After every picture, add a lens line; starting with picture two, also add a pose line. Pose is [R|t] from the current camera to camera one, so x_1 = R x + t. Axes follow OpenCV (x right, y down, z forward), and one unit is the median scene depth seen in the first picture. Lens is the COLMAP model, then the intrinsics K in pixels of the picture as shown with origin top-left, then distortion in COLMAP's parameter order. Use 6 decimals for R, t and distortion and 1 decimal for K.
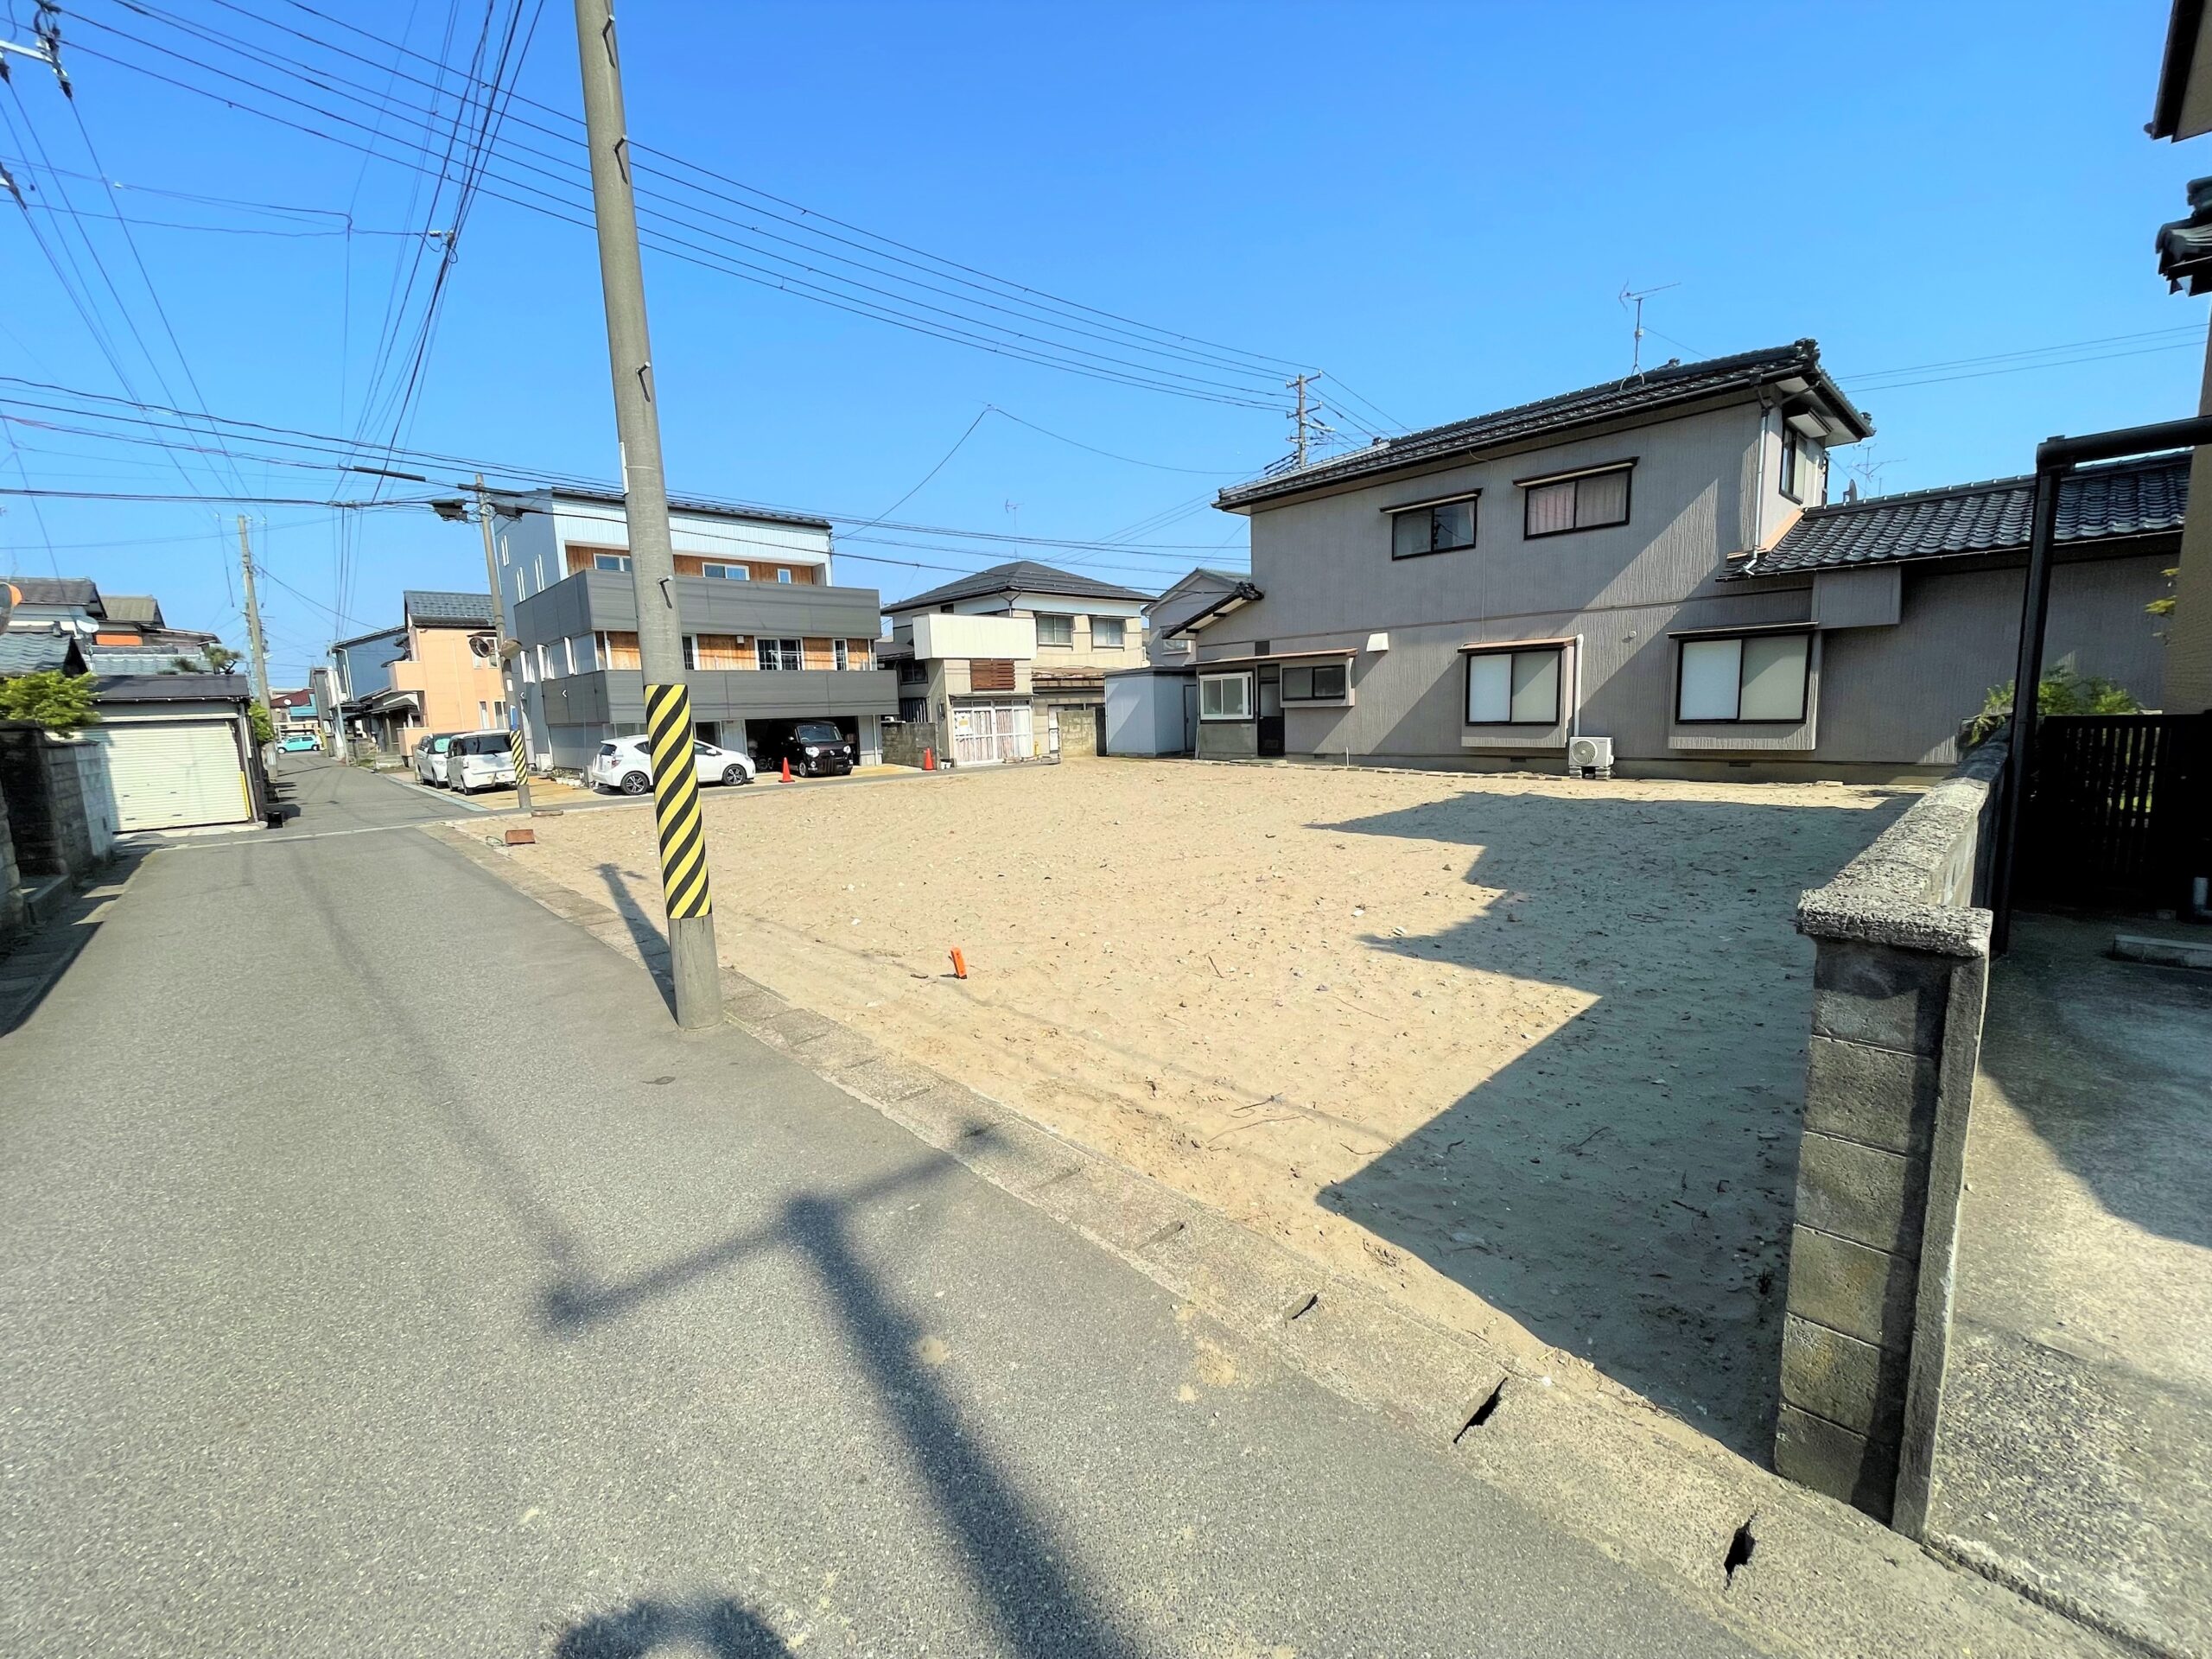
lens RADIAL K [[894.8, 0, 1106.7], [0, 894.8, 833.4], [0, 0, 1]] dist [-0.003711, 0.000332]
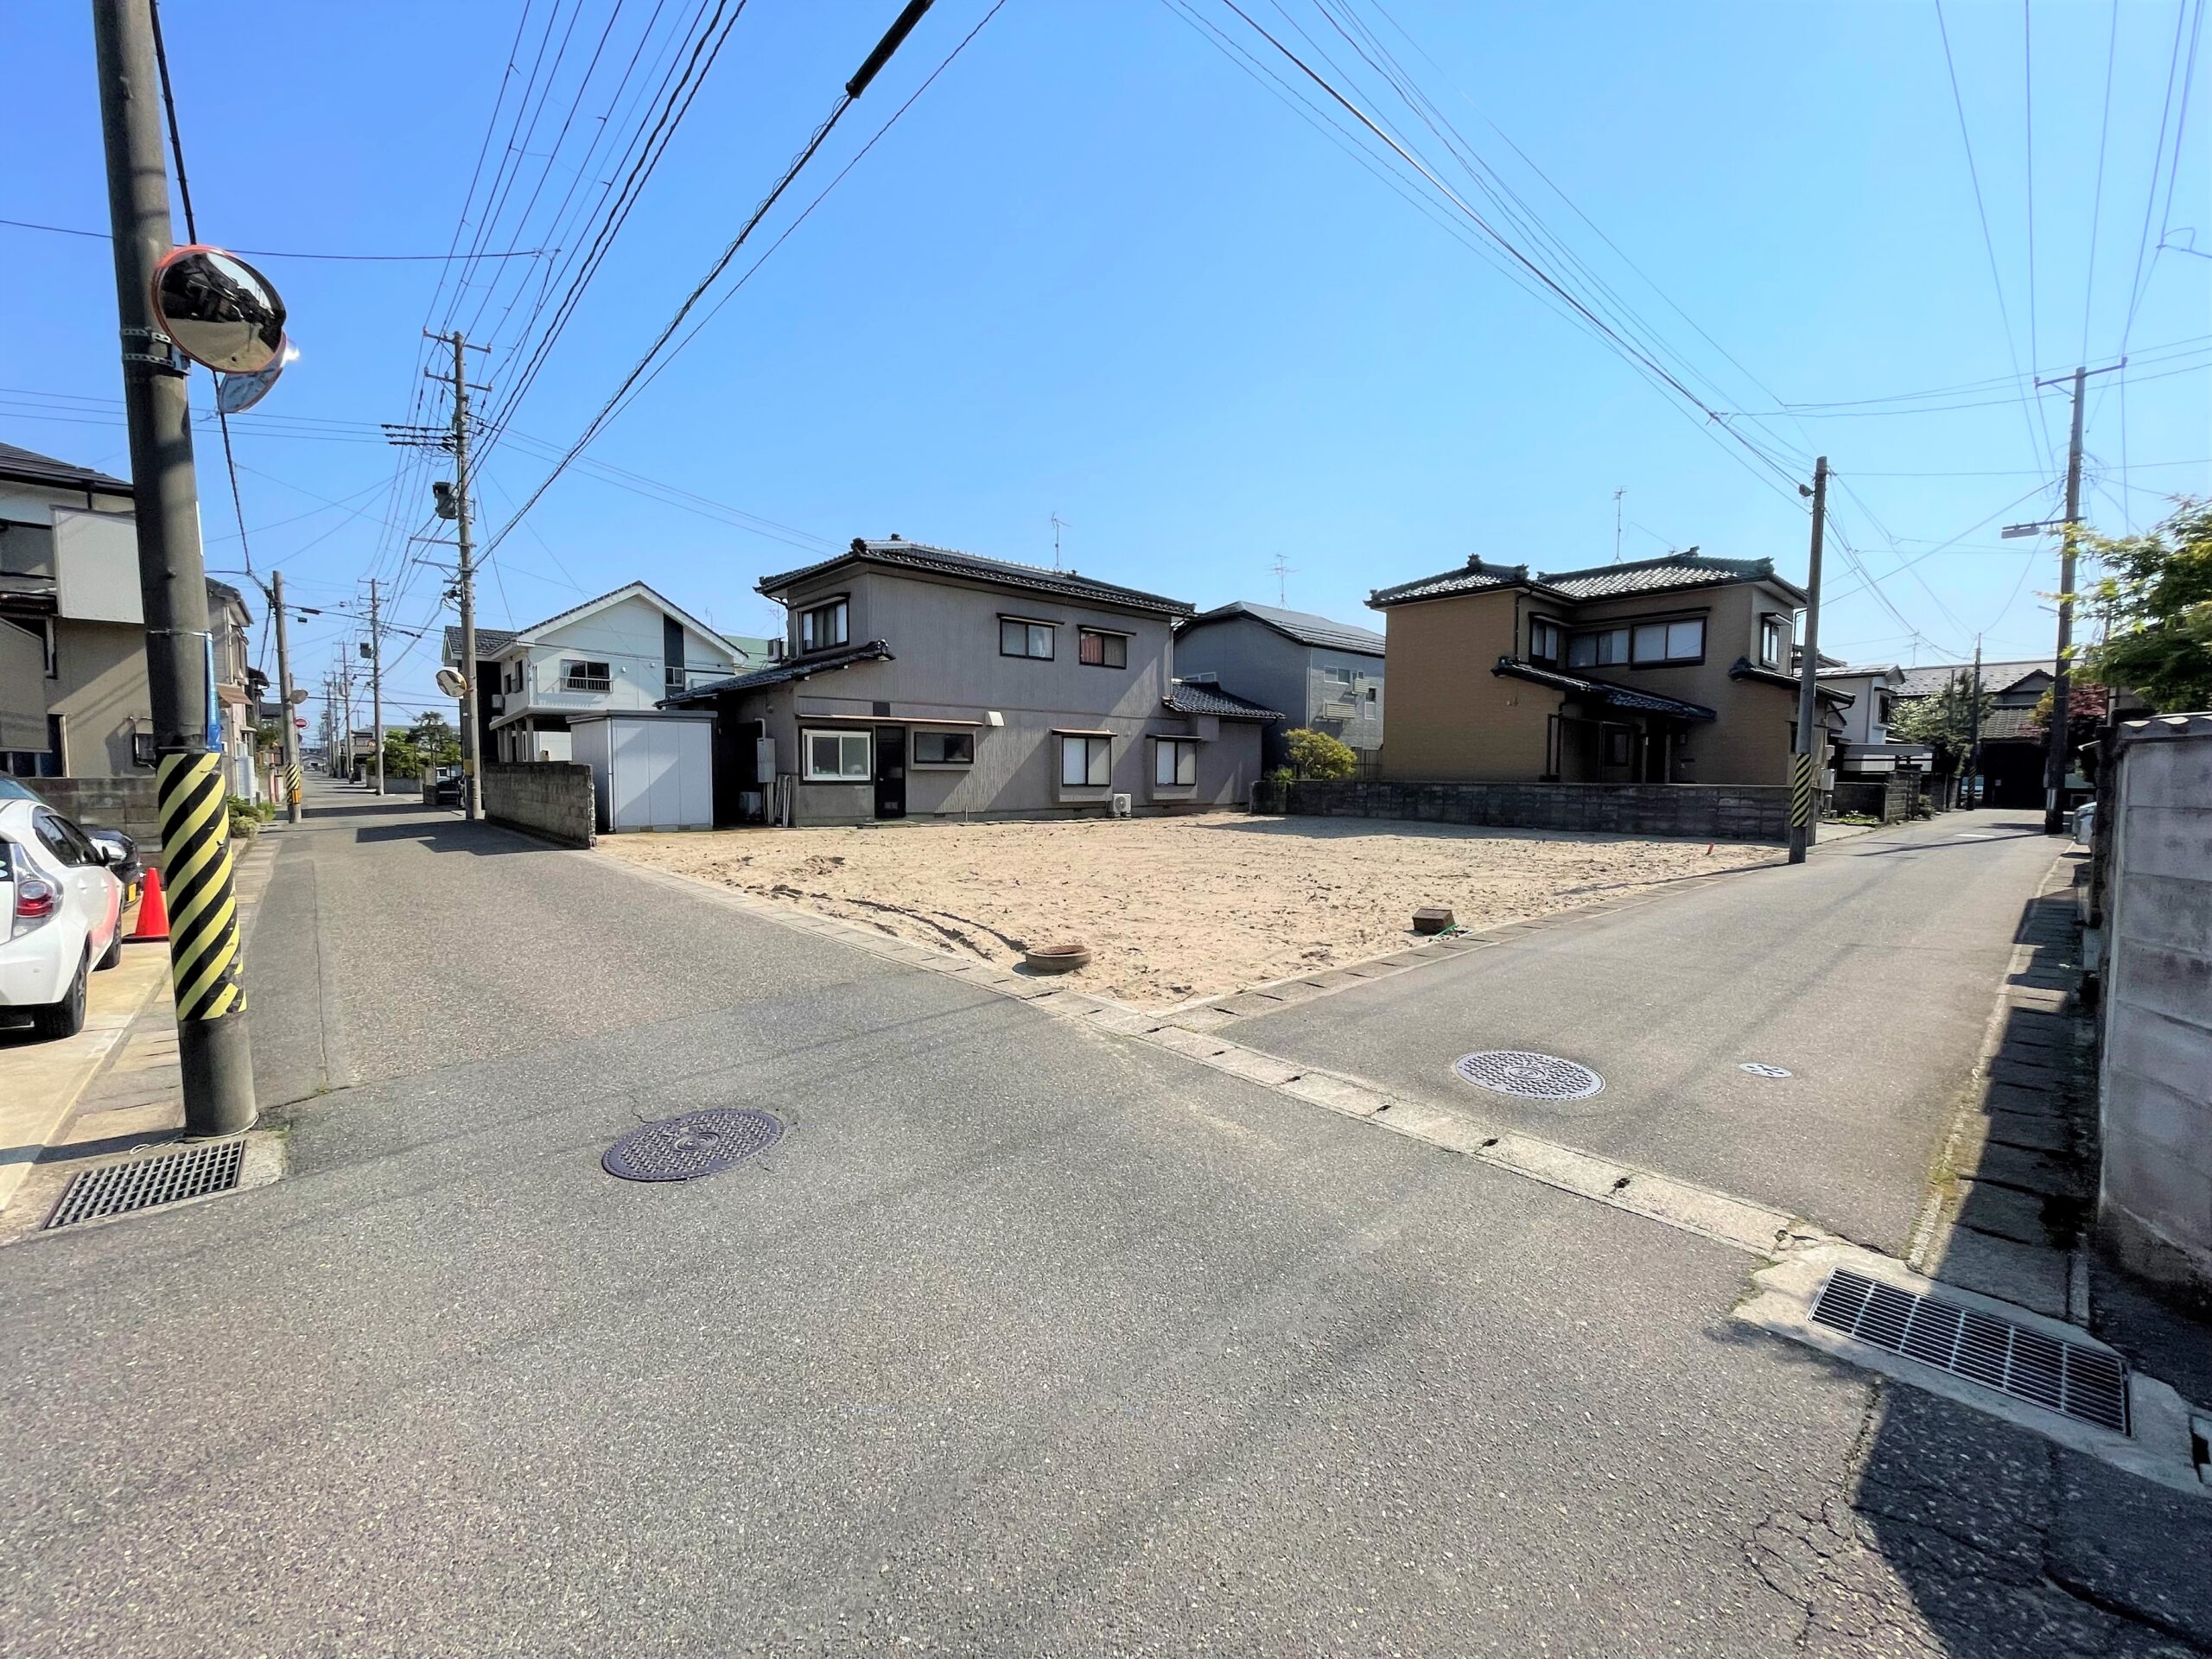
lens RADIAL K [[894.8, 0, 1112.1], [0, 894.8, 832.0], [0, 0, 1]] dist [-0.003711, 0.000332]
pose [[0.020178, -0.031193, 0.999310, -1.845878], [0.136826, 0.990195, 0.028145, -0.149229], [-0.990390, 0.136164, 0.024248, 1.682049]]
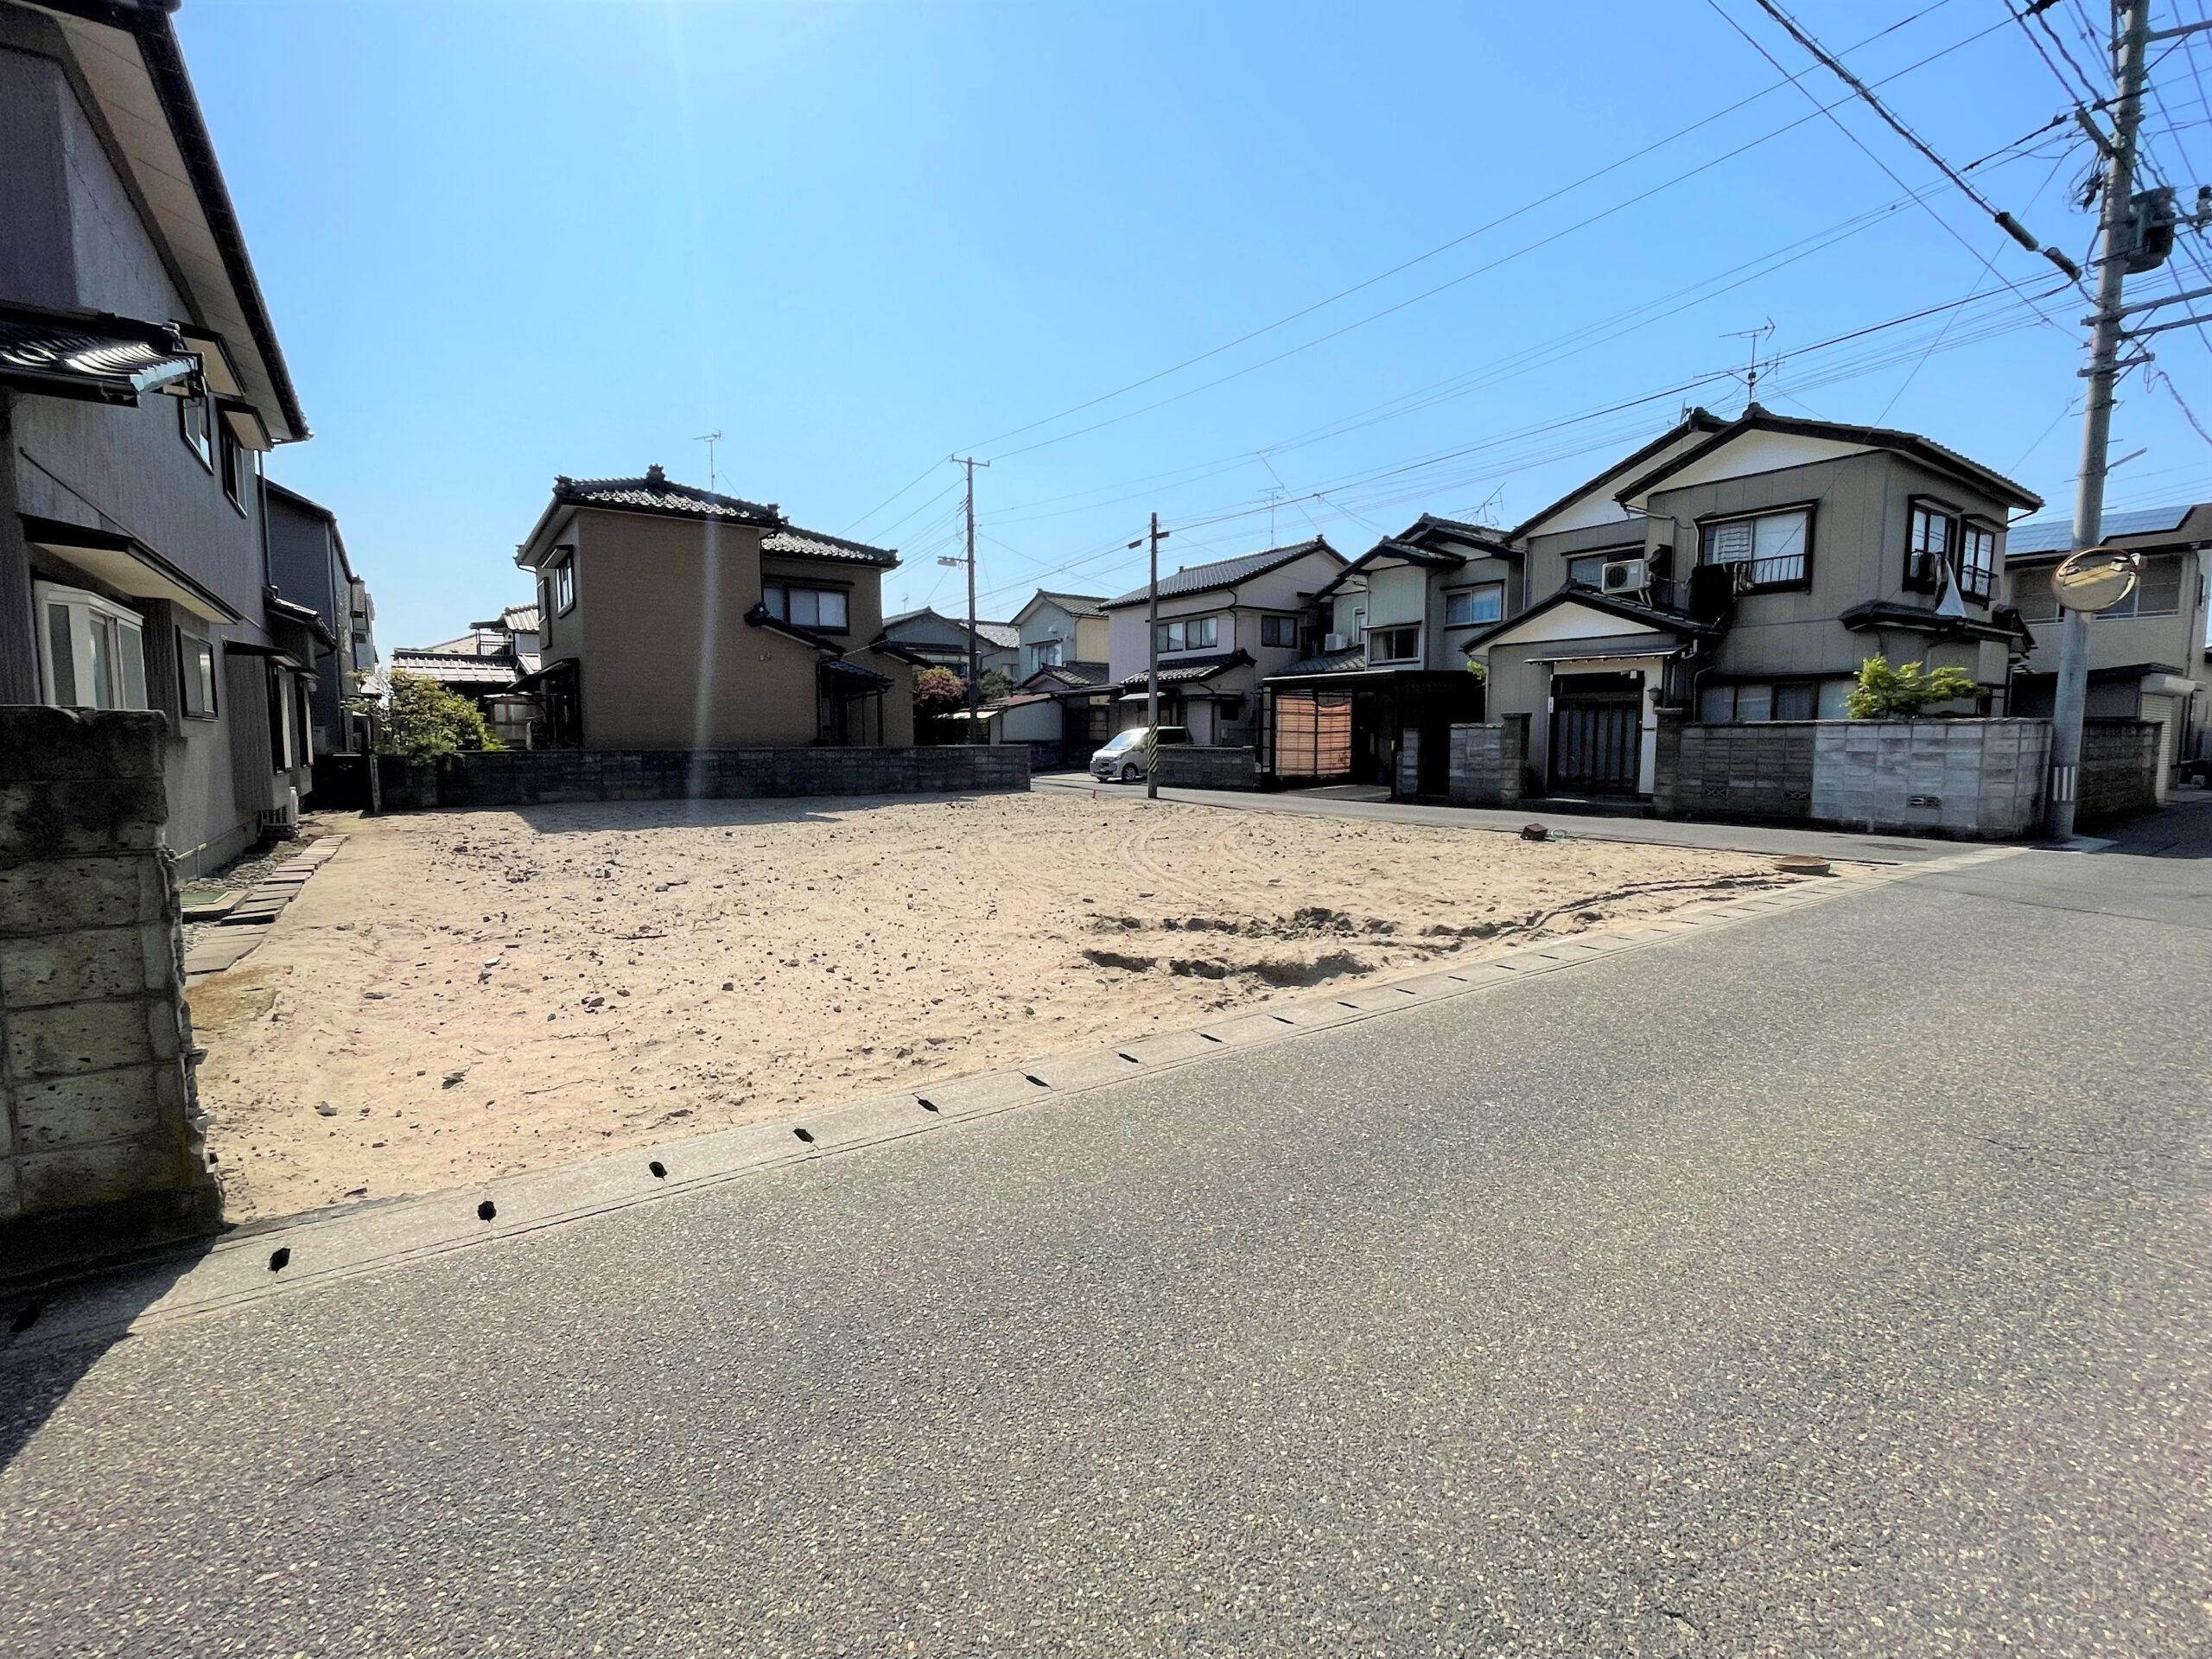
lens RADIAL K [[992.6, 0, 1106.2], [0, 992.6, 826.3], [0, 0, 1]] dist [-0.002642, 0.000057]
pose [[-0.989287, 0.028822, 0.143108, -0.456721], [0.060694, 0.972778, 0.223650, -0.381826], [-0.132766, 0.229940, -0.964106, 2.976661]]
